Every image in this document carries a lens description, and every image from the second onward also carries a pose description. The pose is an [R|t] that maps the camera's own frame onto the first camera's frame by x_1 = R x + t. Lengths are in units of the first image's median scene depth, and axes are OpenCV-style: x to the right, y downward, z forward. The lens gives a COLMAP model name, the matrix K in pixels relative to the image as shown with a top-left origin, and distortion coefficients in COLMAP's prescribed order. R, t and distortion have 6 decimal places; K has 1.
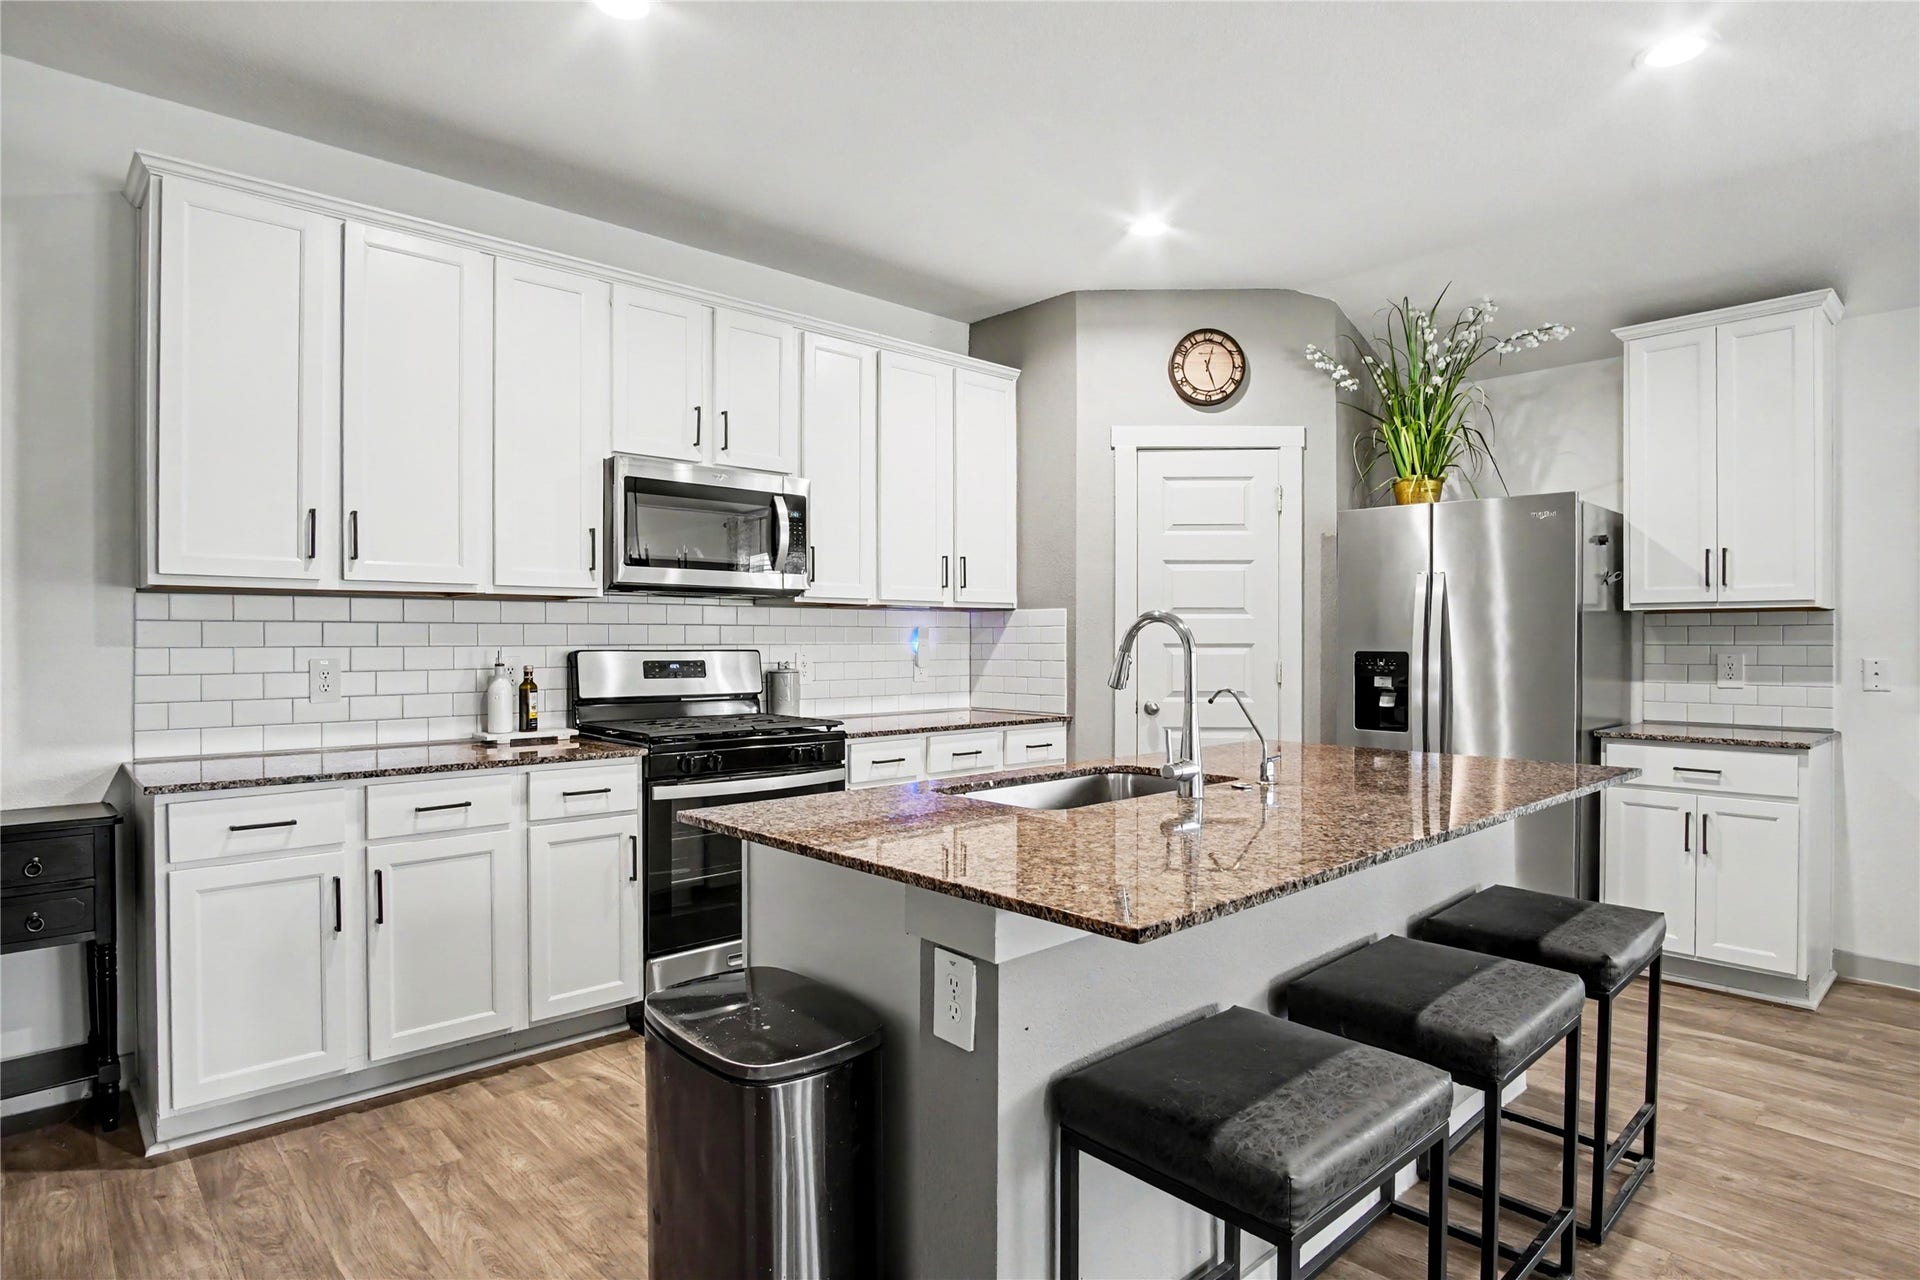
lens RADIAL K [[1029.0, 0, 960.0], [0, 1029.0, 640.0], [0, 0, 1]] dist [-0.003990, -0.000810]
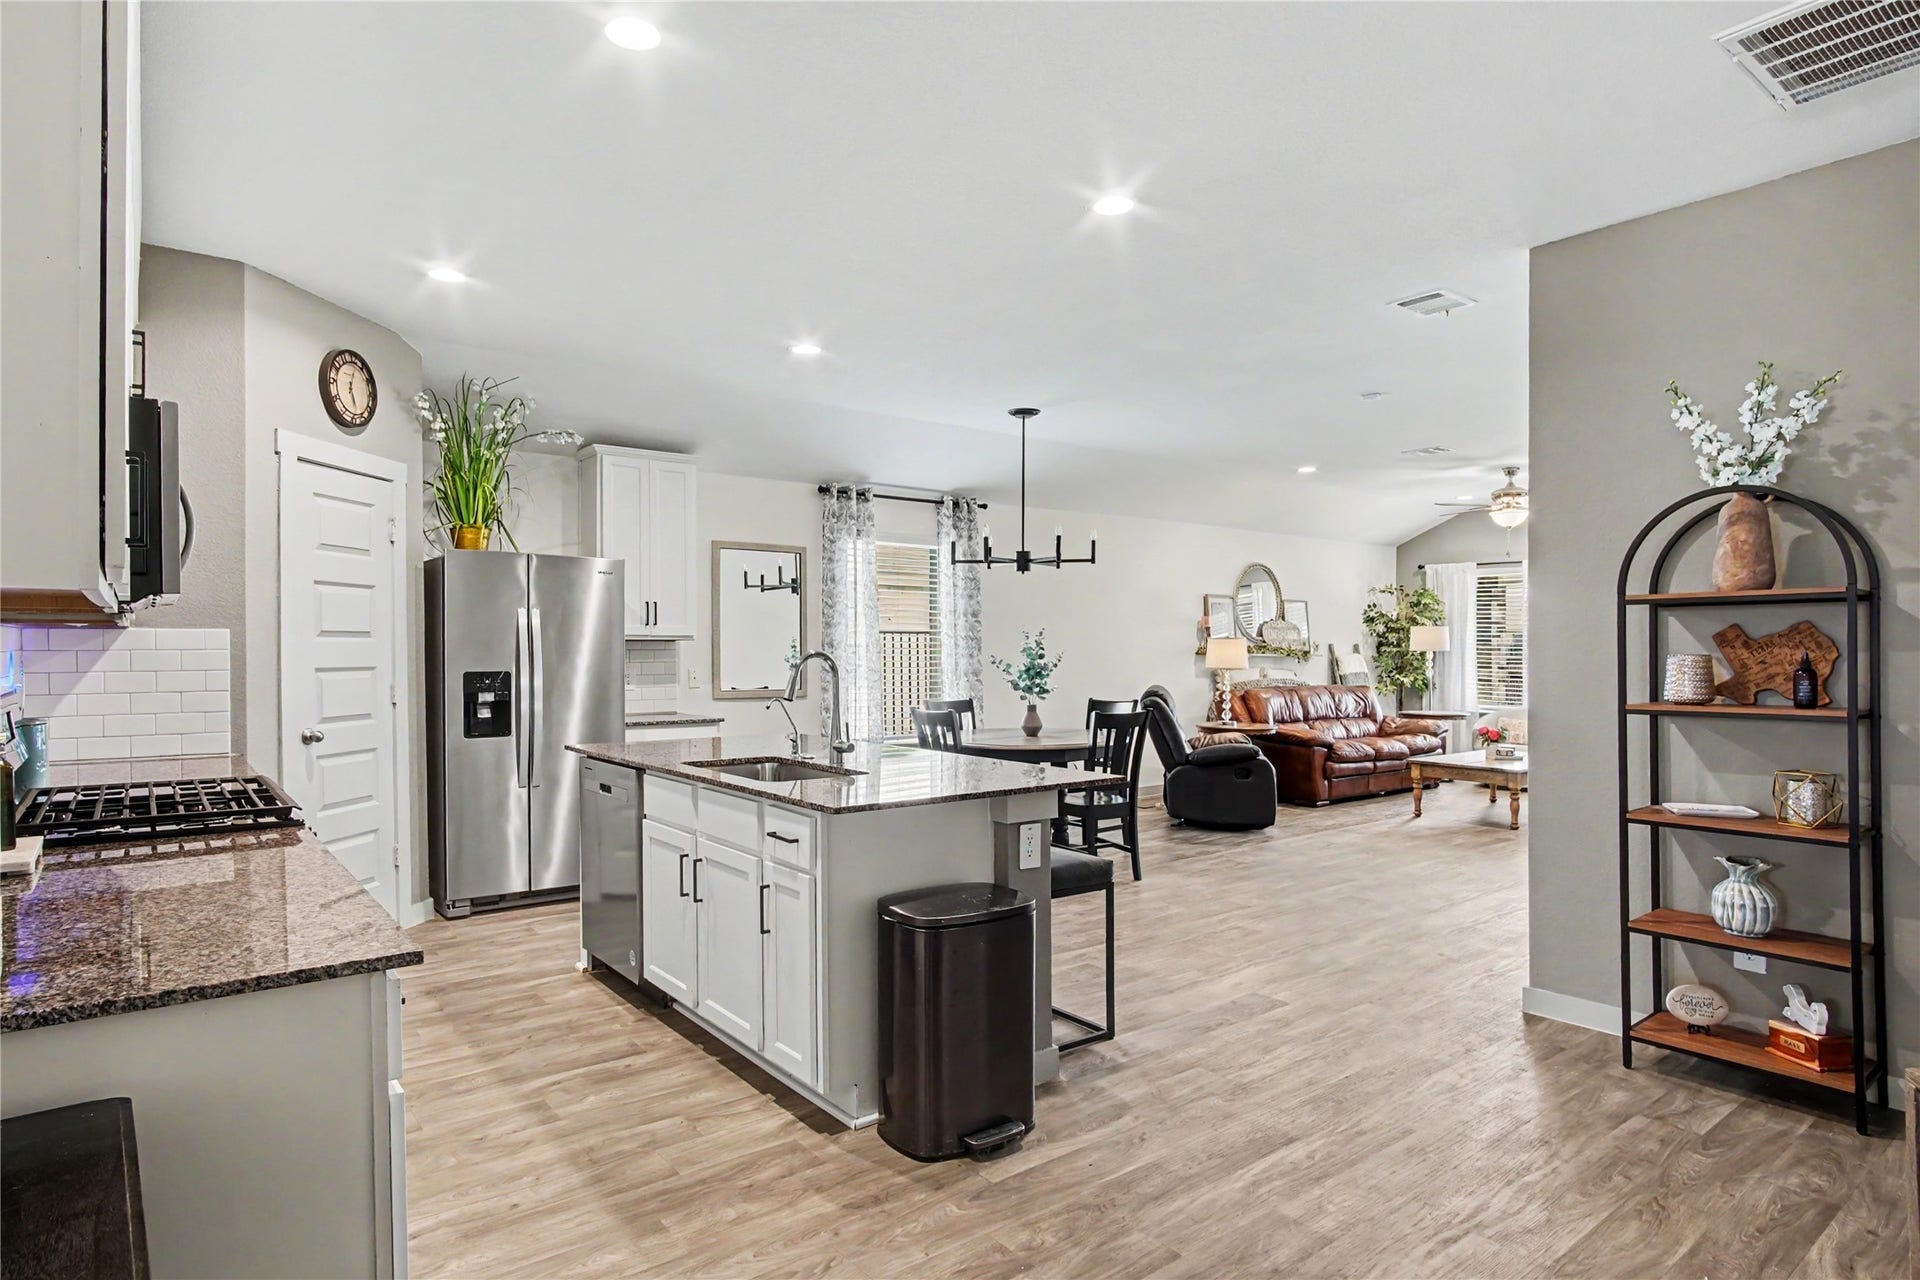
lens RADIAL K [[1029.0, 0, 960.0], [0, 1029.0, 640.0], [0, 0, 1]] dist [-0.003990, -0.000810]
pose [[0.095596, 0.007662, 0.995391, -0.726504], [-0.002518, 0.999969, -0.007455, -0.017979], [-0.995417, -0.001794, 0.095613, 0.334958]]
